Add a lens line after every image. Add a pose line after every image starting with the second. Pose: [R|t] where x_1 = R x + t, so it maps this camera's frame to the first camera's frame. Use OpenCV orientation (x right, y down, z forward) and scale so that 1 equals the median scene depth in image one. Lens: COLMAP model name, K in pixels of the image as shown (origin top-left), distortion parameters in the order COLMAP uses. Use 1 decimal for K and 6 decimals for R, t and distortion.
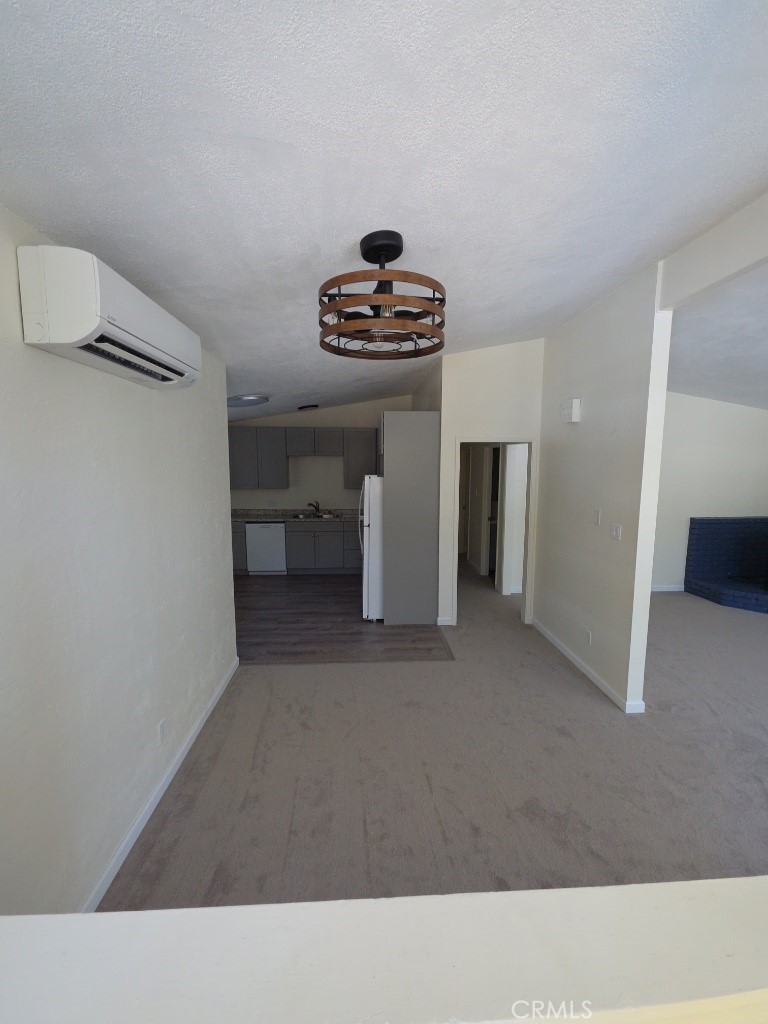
lens RADIAL K [[426.7, 0, 384.0], [0, 426.7, 512.0], [0, 0, 1]] dist [-0.001697, -0.000123]
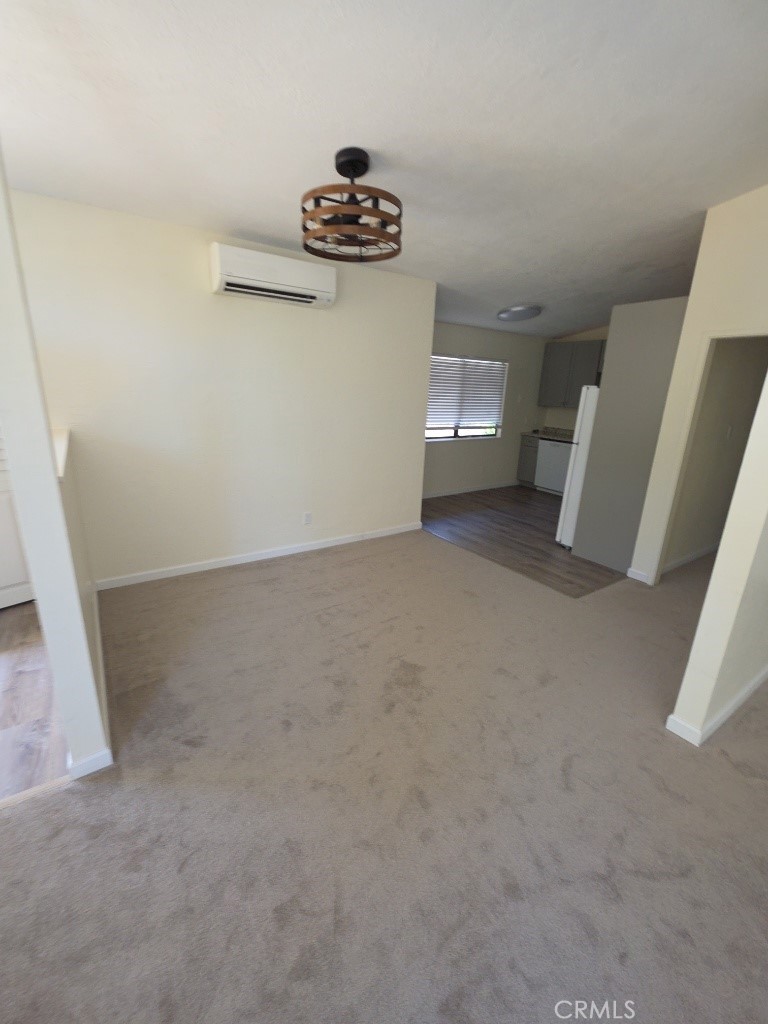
lens RADIAL K [[429.4, 0, 384.0], [0, 429.4, 512.0], [0, 0, 1]] dist [0.021010, -0.000039]
pose [[0.518157, 0.260465, -0.814660, 0.526319], [-0.140185, 0.965483, 0.219523, 0.028187], [0.843718, 0.000456, 0.536786, 0.154507]]
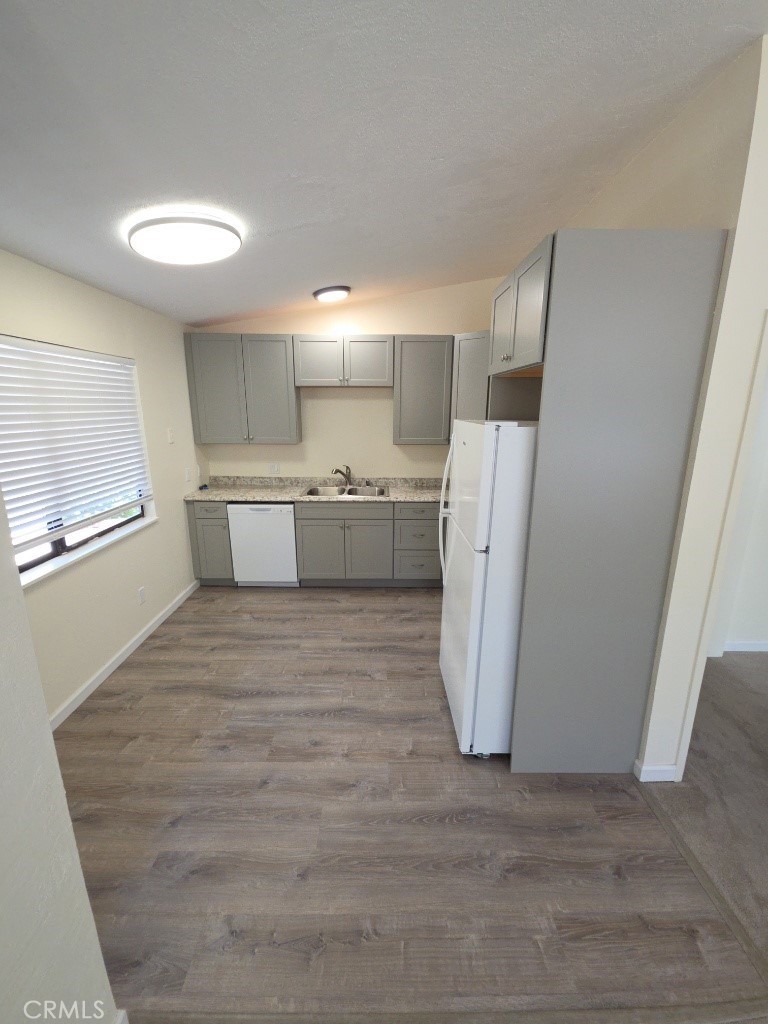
lens RADIAL K [[429.4, 0, 384.0], [0, 429.4, 512.0], [0, 0, 1]] dist [0.021010, -0.000039]
pose [[0.998600, 0.016679, -0.050199, -0.110489], [-0.010379, 0.992323, 0.123239, -0.051436], [0.051869, -0.122546, 0.991107, 0.584716]]
